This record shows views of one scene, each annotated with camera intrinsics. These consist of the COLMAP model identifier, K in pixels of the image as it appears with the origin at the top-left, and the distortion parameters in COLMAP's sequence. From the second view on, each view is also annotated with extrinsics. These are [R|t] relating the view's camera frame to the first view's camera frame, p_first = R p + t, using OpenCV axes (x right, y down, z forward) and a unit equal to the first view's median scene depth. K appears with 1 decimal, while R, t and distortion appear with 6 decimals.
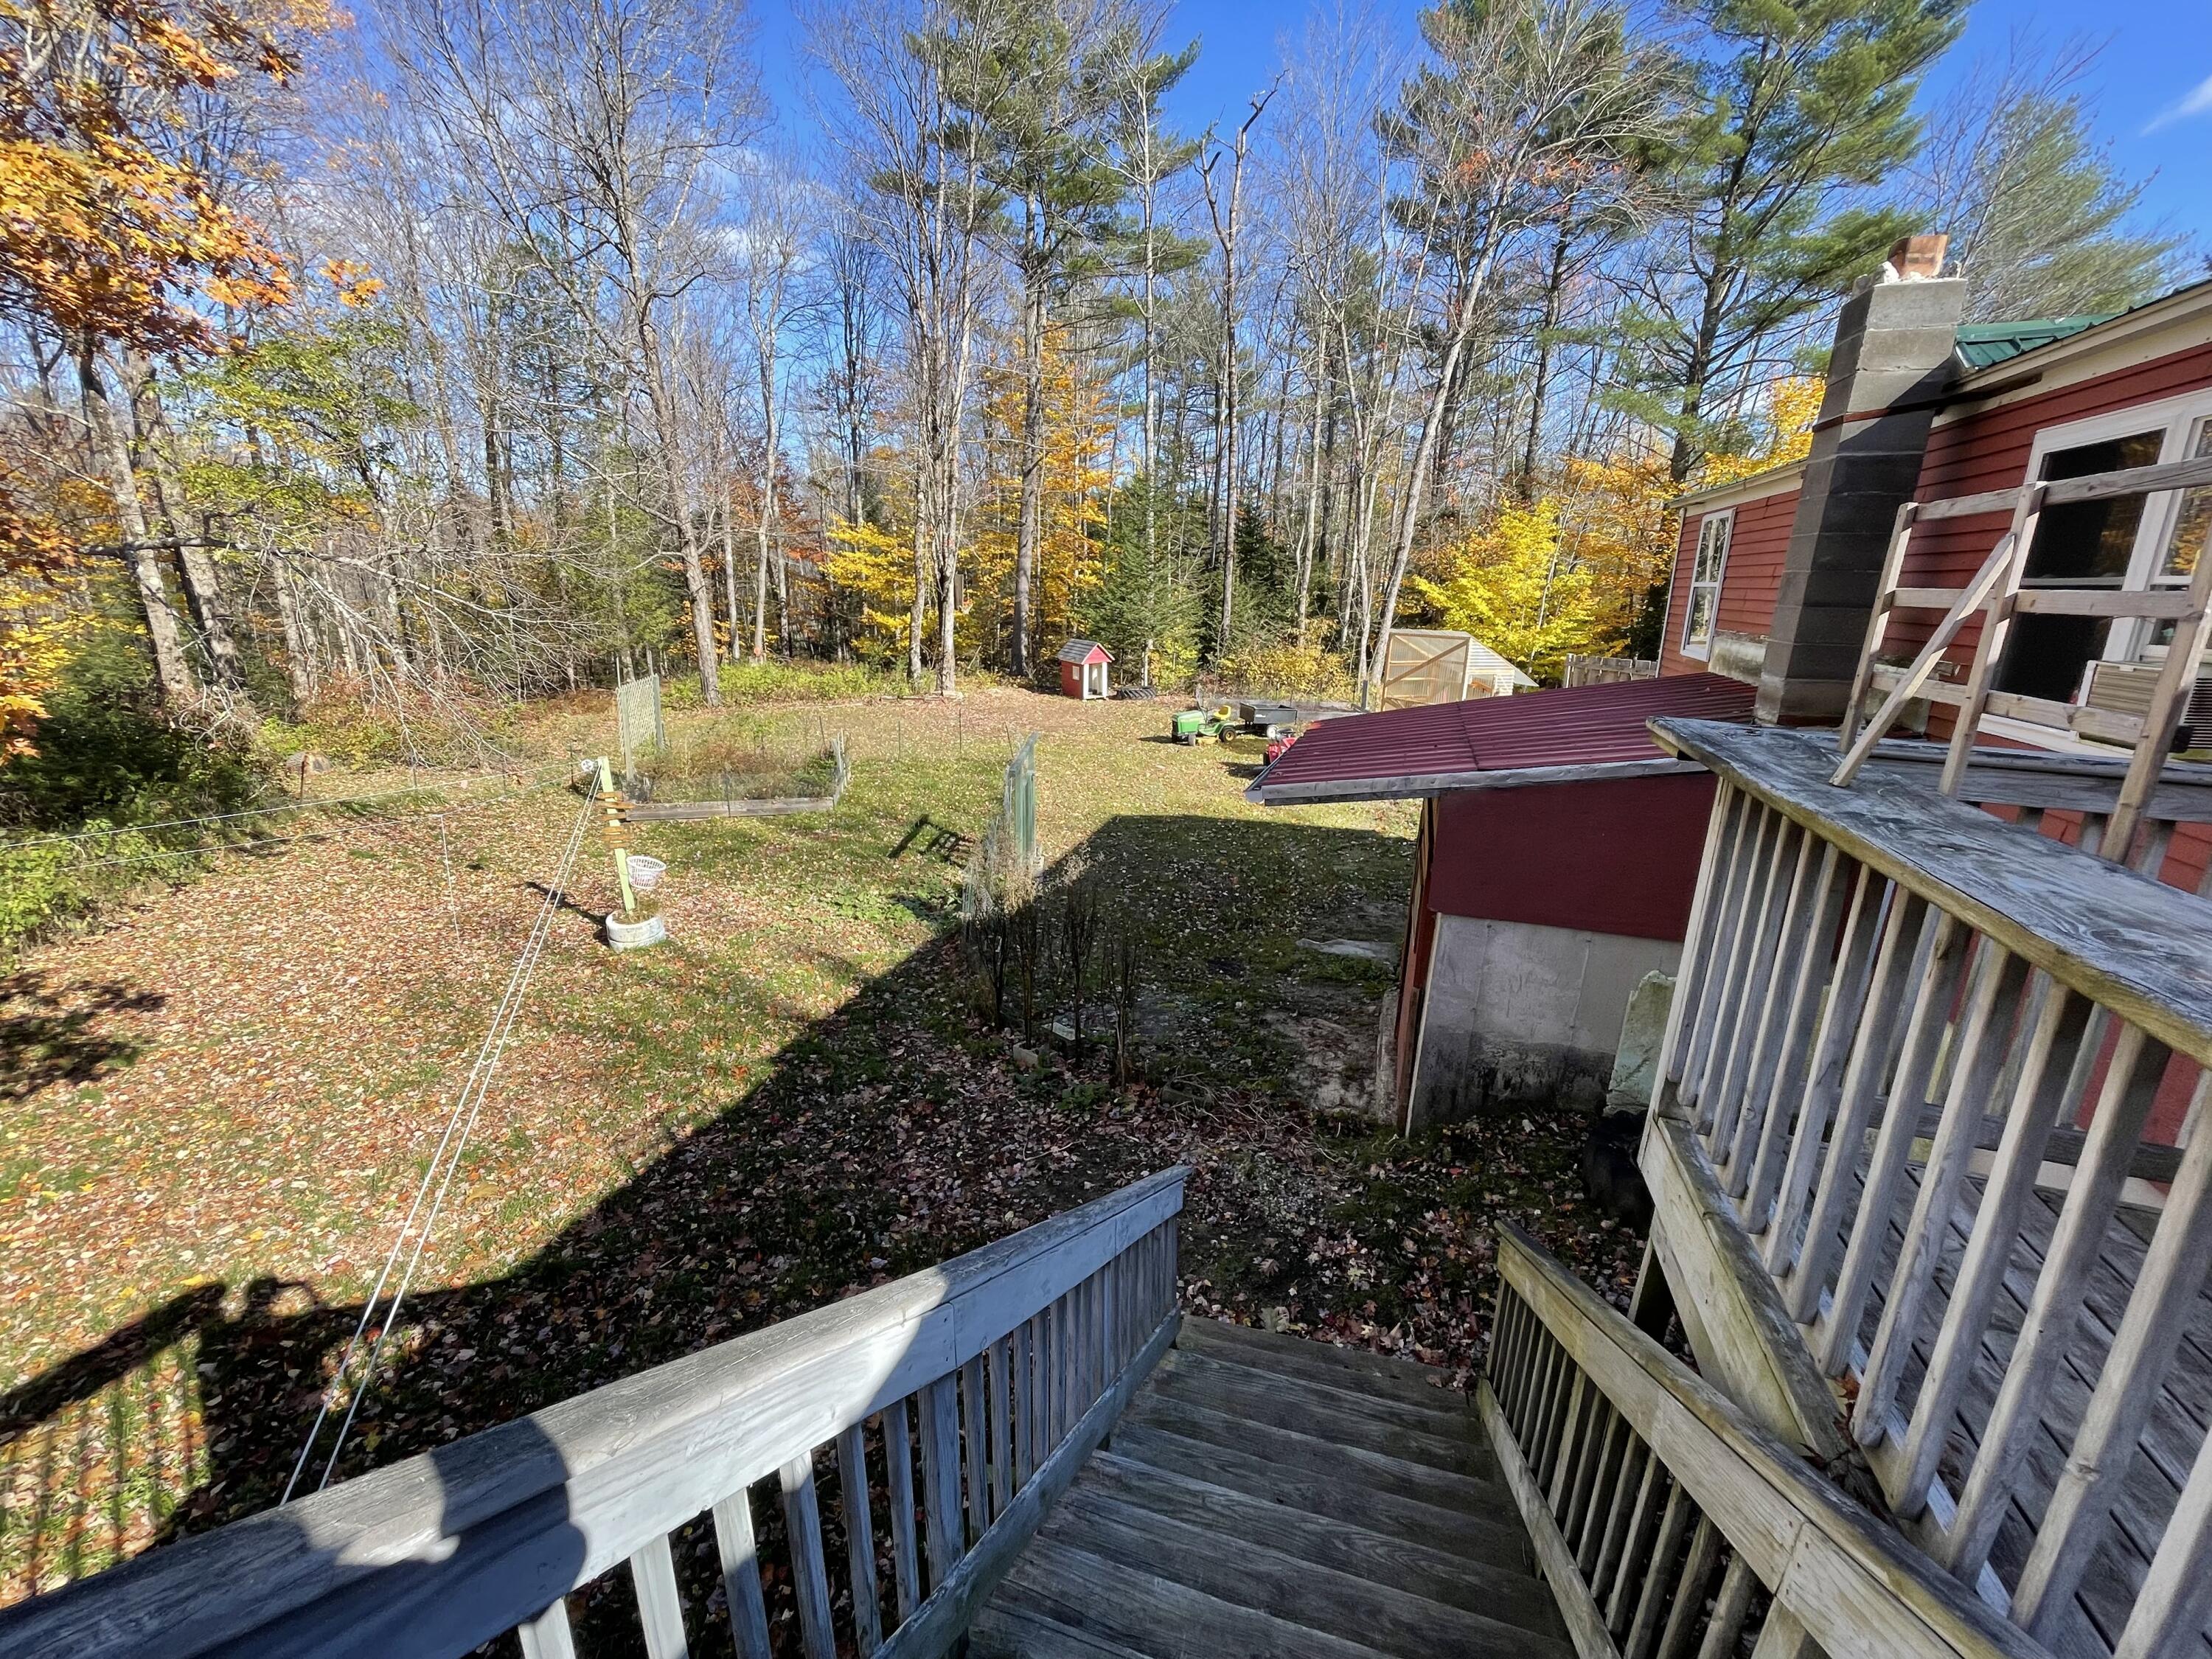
lens RADIAL K [[909.1, 0, 1106.8], [0, 909.1, 834.3], [0, 0, 1]] dist [0.001190, -0.000123]
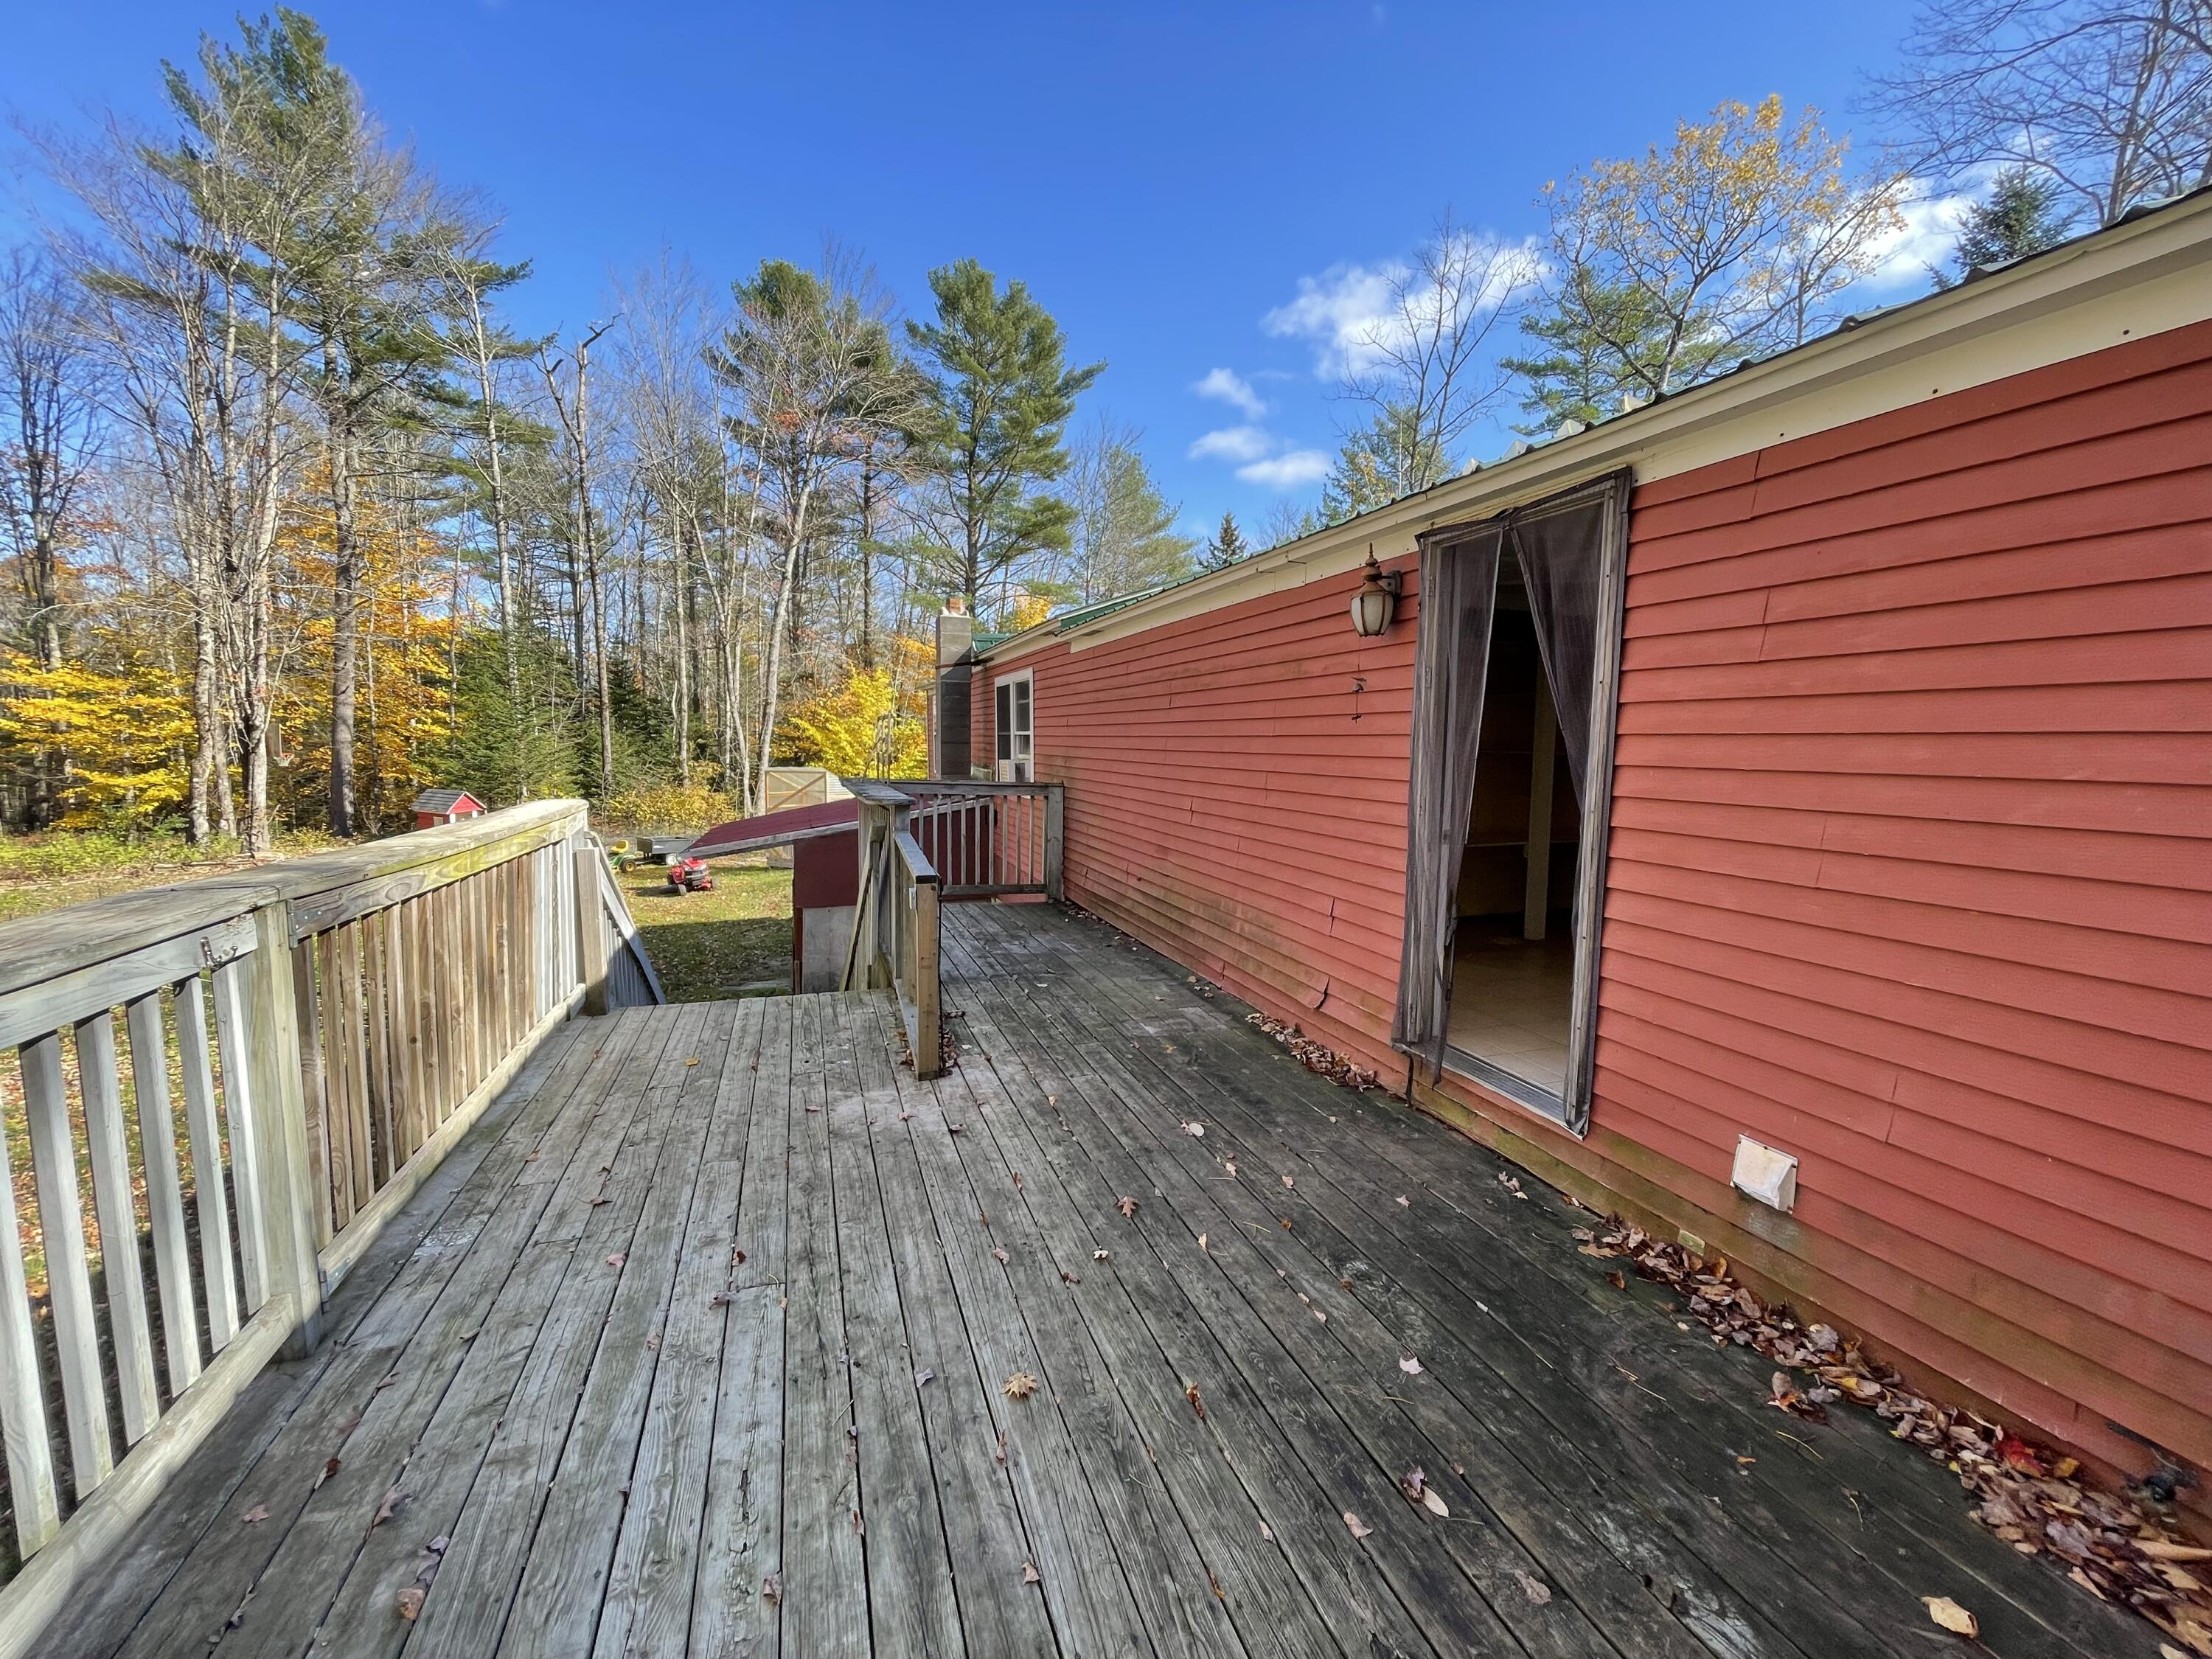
lens RADIAL K [[909.1, 0, 1094.0], [0, 909.1, 829.3], [0, 0, 1]] dist [0.001190, -0.000123]
pose [[0.804845, -0.065767, 0.589829, -0.042186], [0.160096, 0.981057, -0.109068, 0.040682], [-0.571483, 0.182212, 0.800128, -0.149982]]
